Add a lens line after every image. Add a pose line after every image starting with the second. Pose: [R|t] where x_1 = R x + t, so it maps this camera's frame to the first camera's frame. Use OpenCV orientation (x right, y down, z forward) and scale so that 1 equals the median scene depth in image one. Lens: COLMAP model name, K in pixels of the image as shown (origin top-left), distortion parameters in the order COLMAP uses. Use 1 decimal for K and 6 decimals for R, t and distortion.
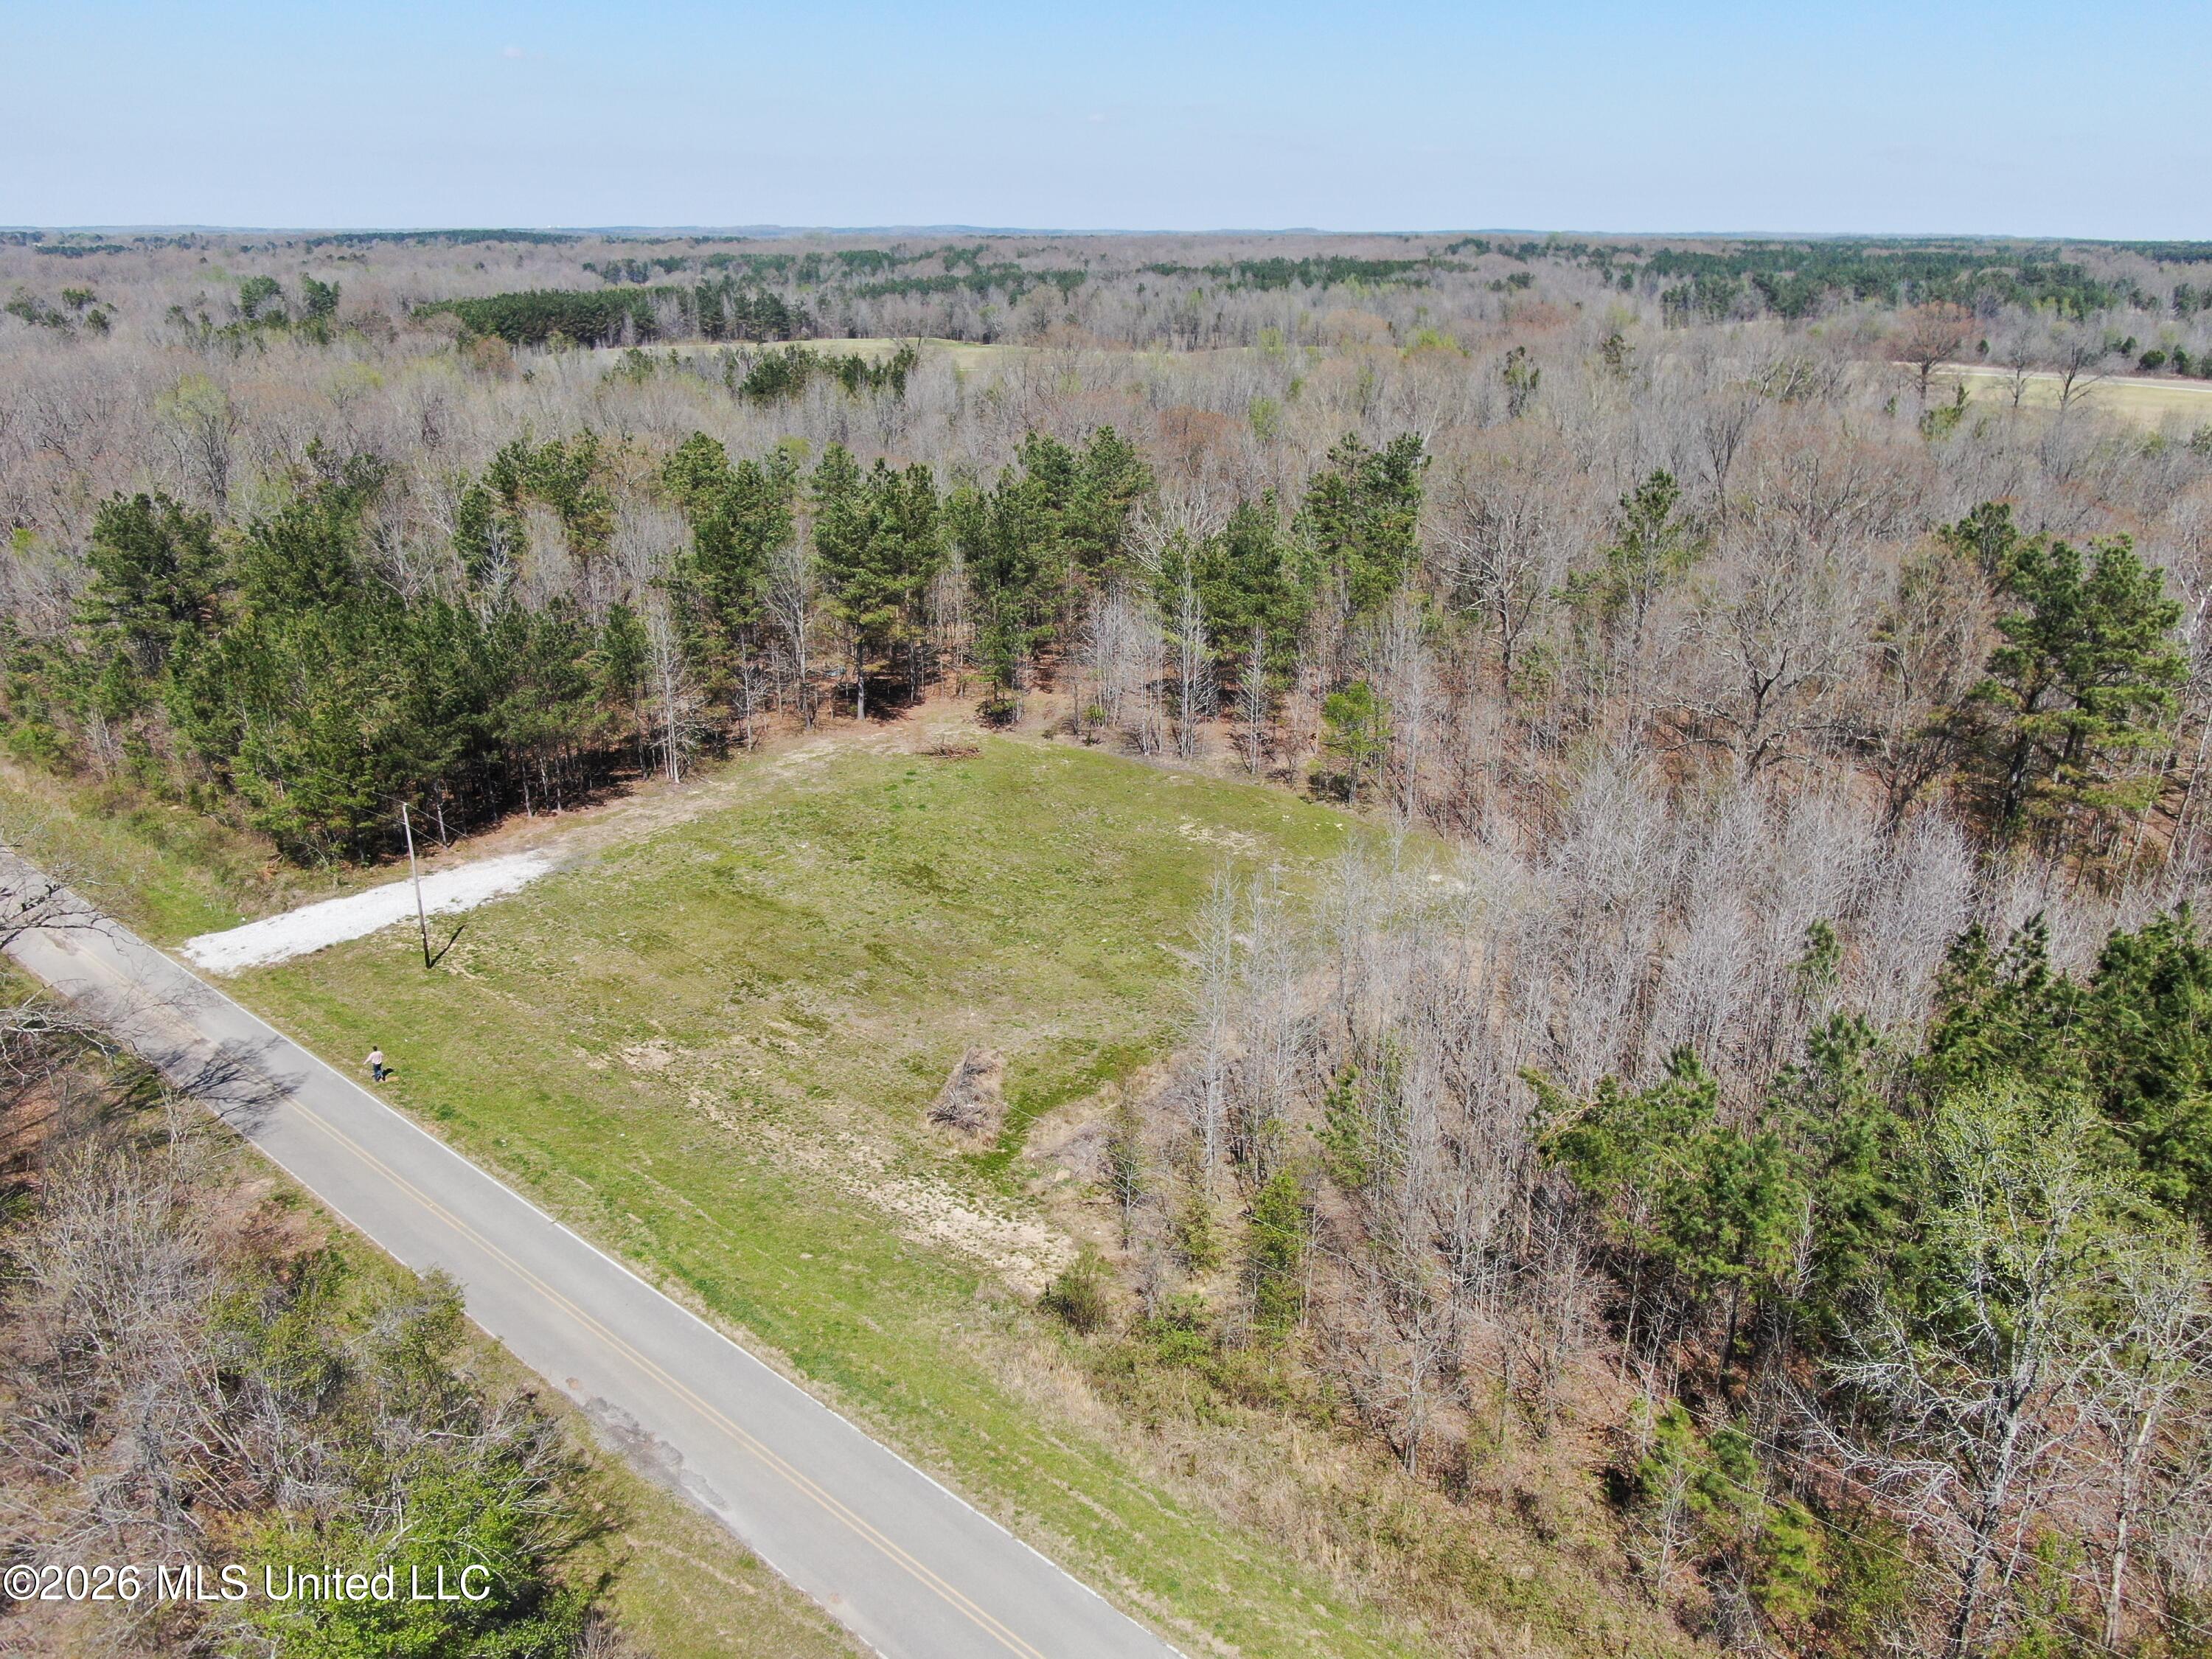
lens RADIAL K [[1646.6, 0, 1092.7], [0, 1646.6, 818.5], [0, 0, 1]] dist [-0.020572, 0.021357]
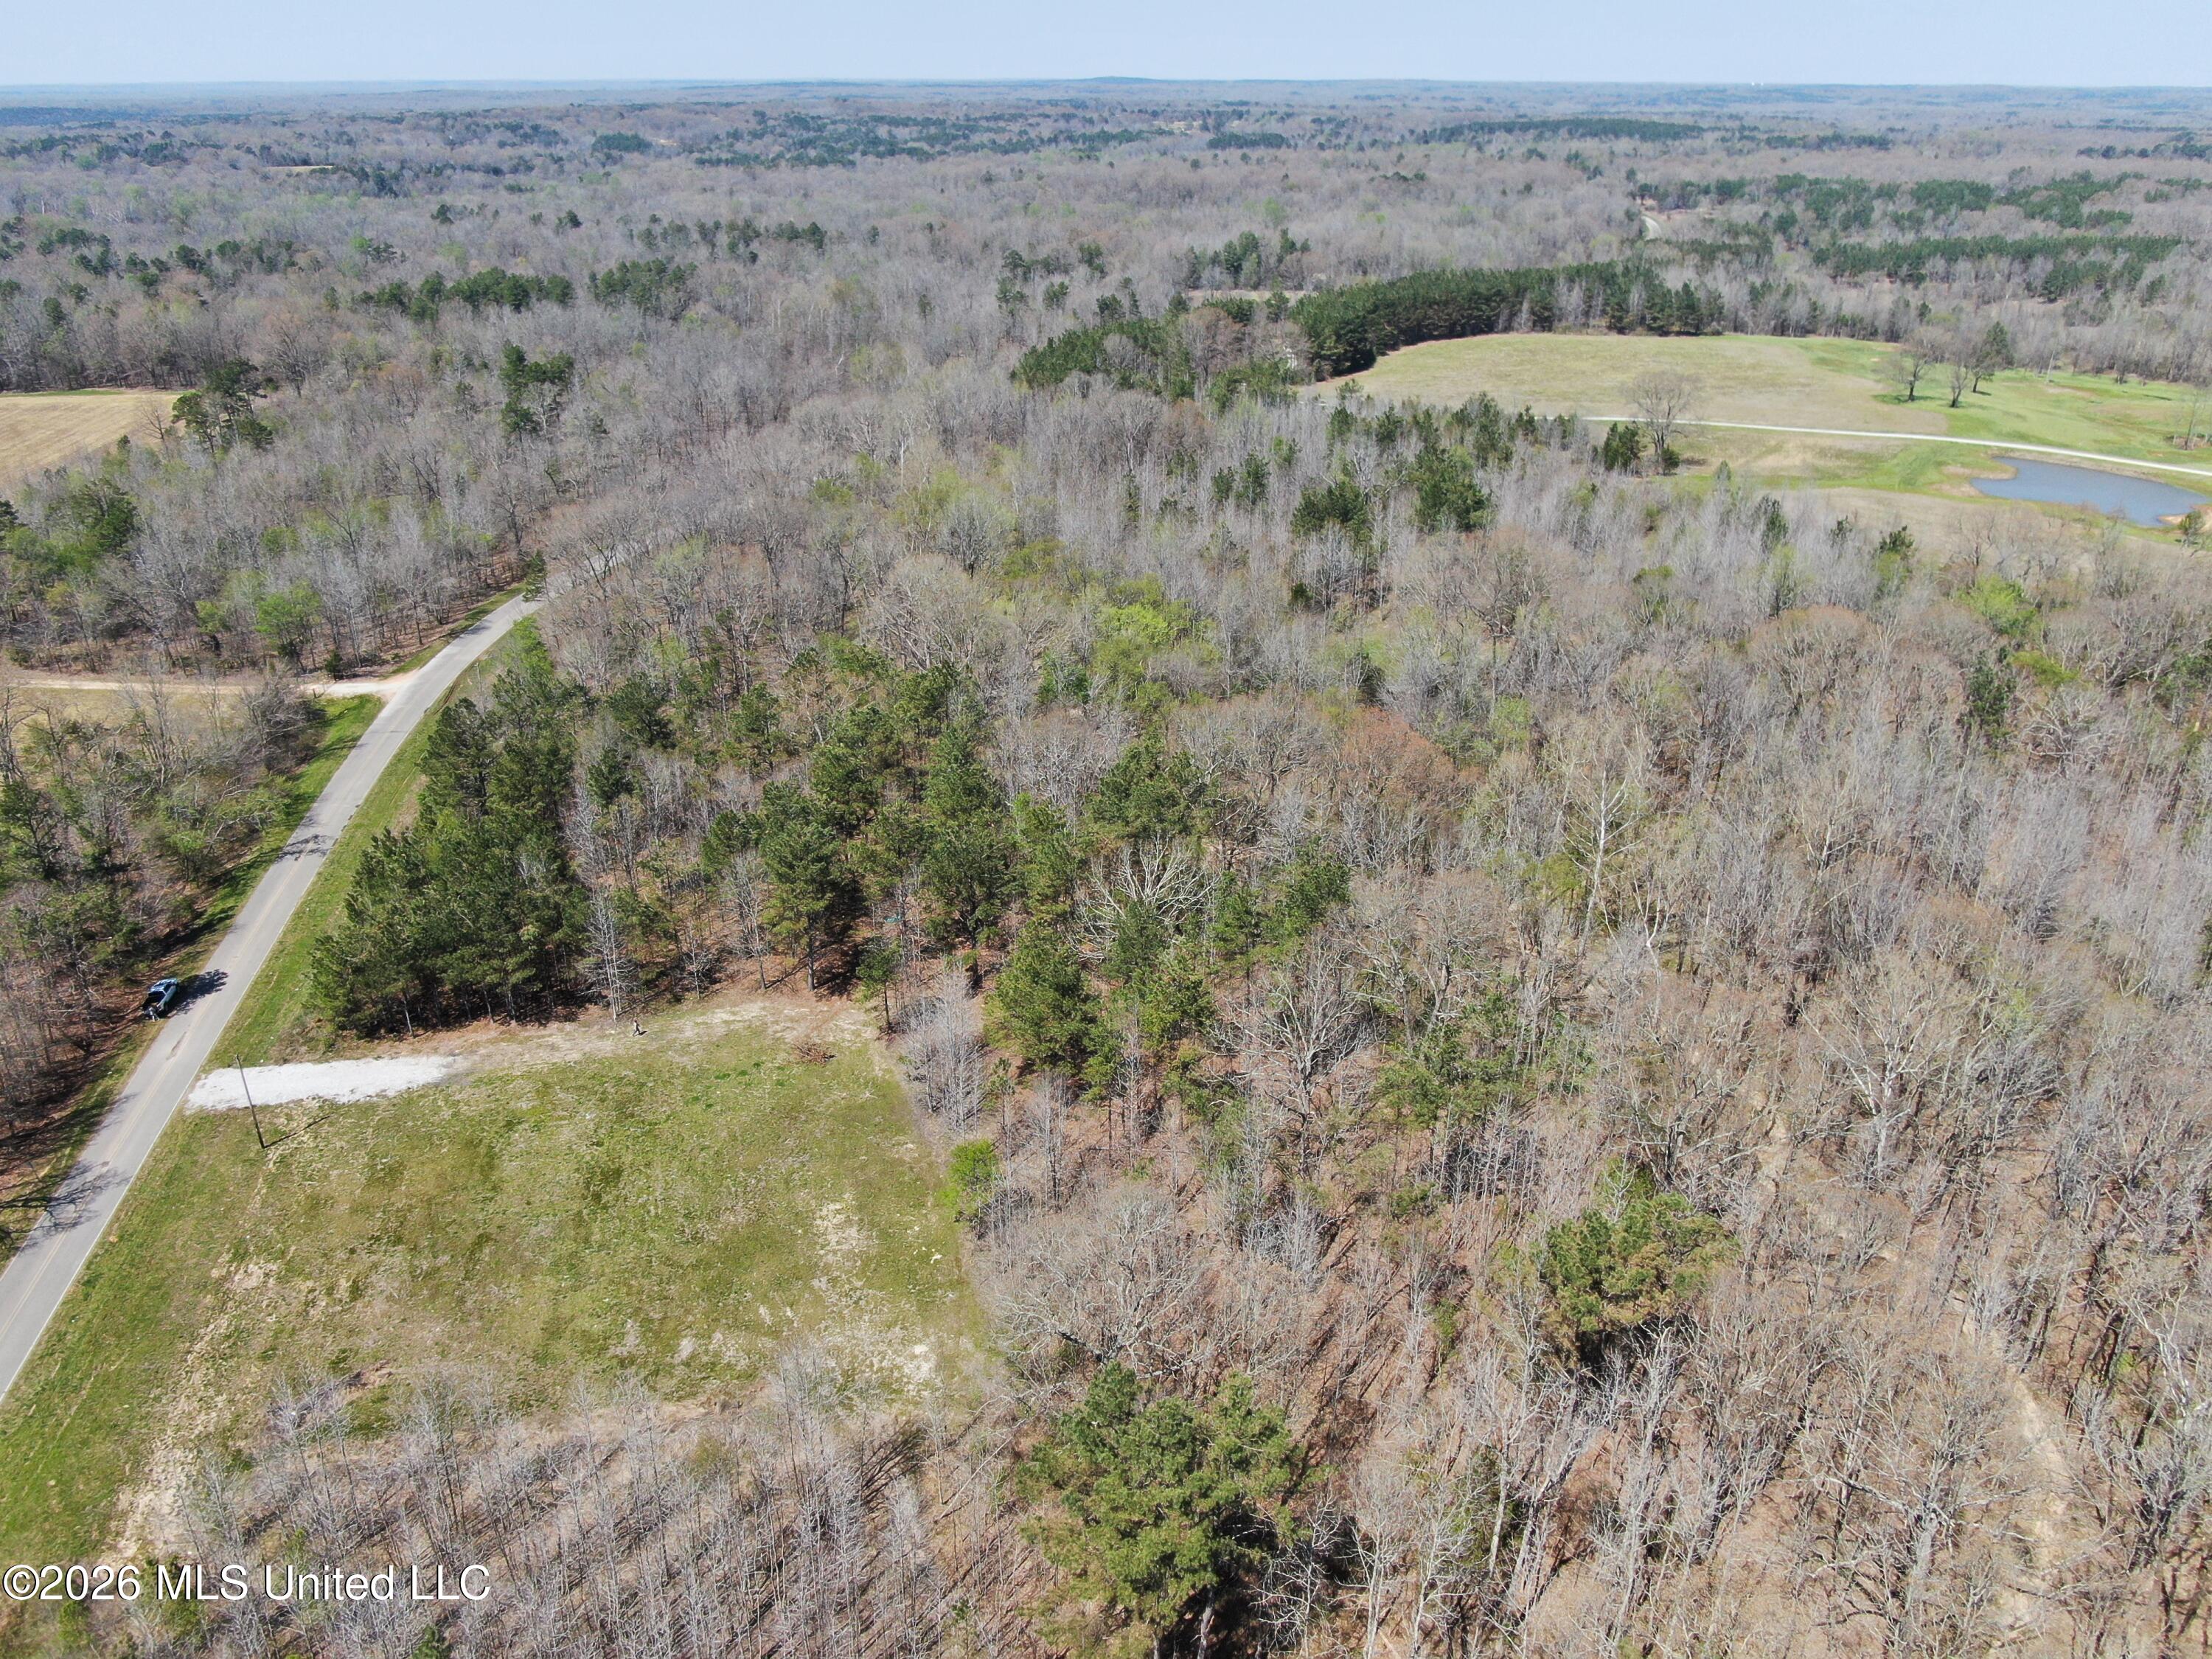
lens RADIAL K [[1646.6, 0, 1092.7], [0, 1646.6, 818.5], [0, 0, 1]] dist [-0.020572, 0.021357]
pose [[0.784304, 0.255276, -0.565421, 0.751897], [-0.207814, 0.966867, 0.148259, -0.449725], [0.584534, 0.001223, 0.811368, 0.146599]]
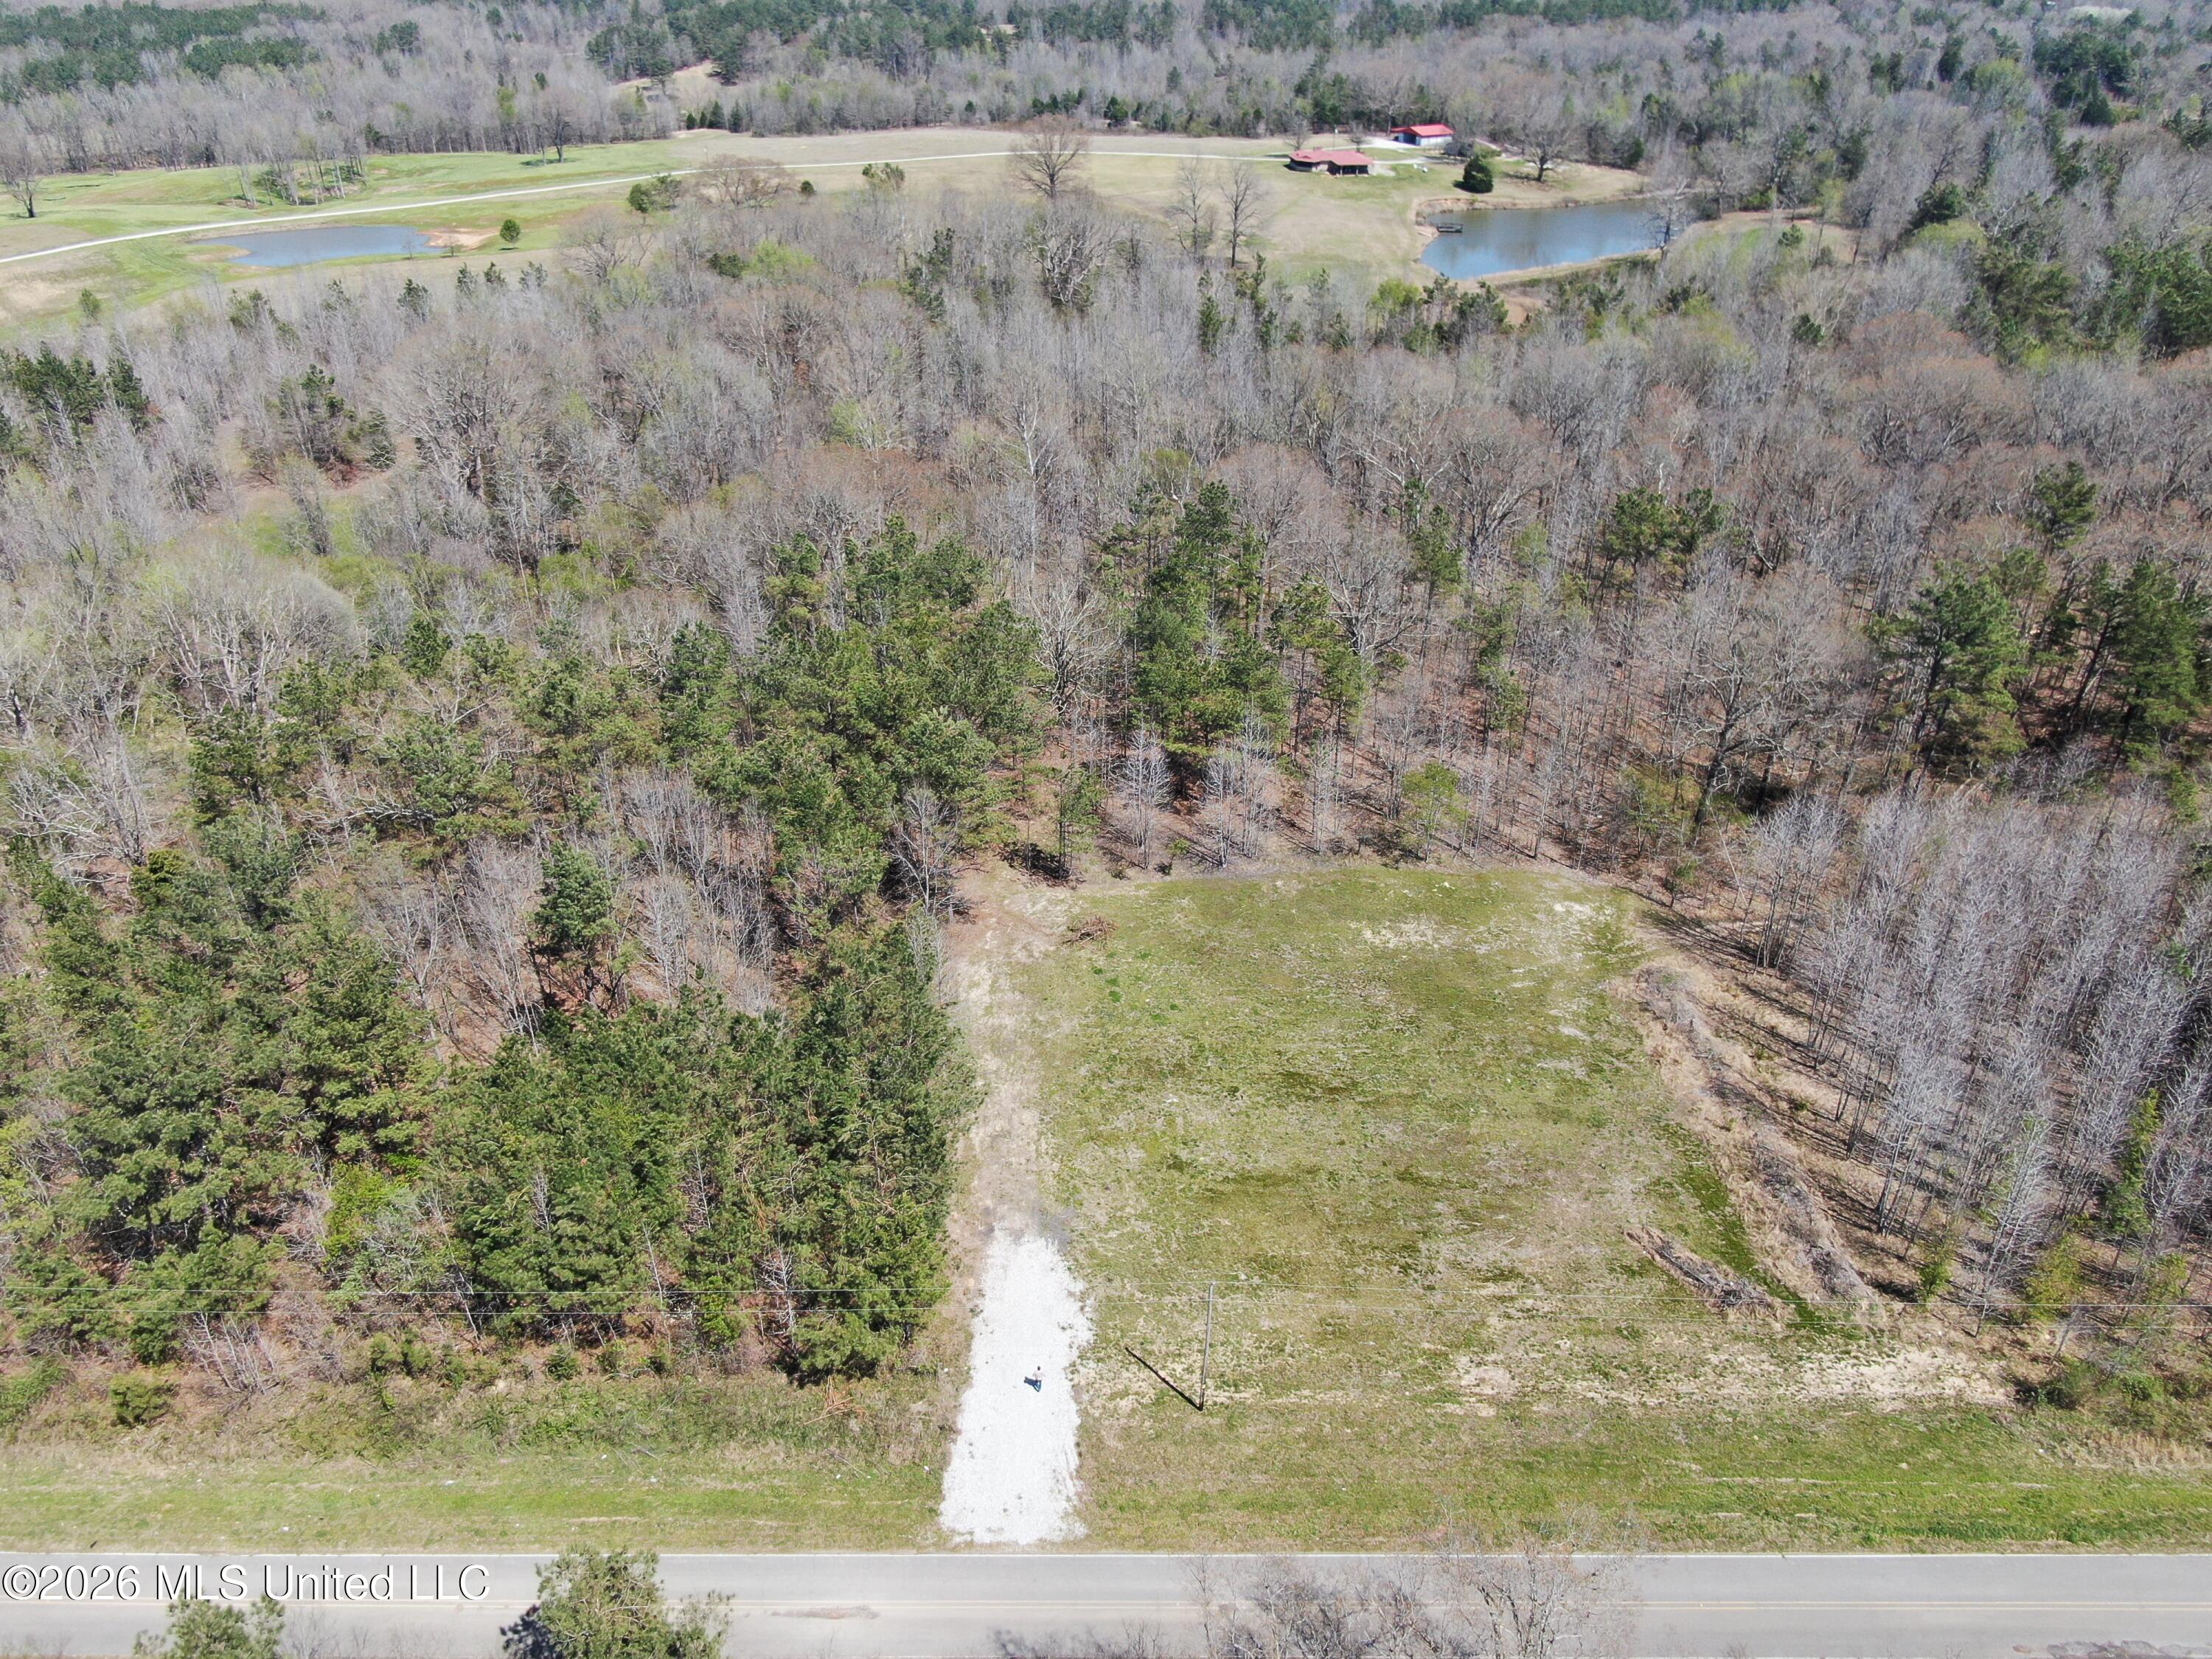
lens RADIAL K [[1646.6, 0, 1092.7], [0, 1646.6, 818.5], [0, 0, 1]] dist [-0.020572, 0.021357]
pose [[0.762145, -0.333361, 0.554982, -0.658314], [0.231765, 0.940917, 0.246903, -0.375477], [-0.604499, -0.059551, 0.794377, 0.201918]]
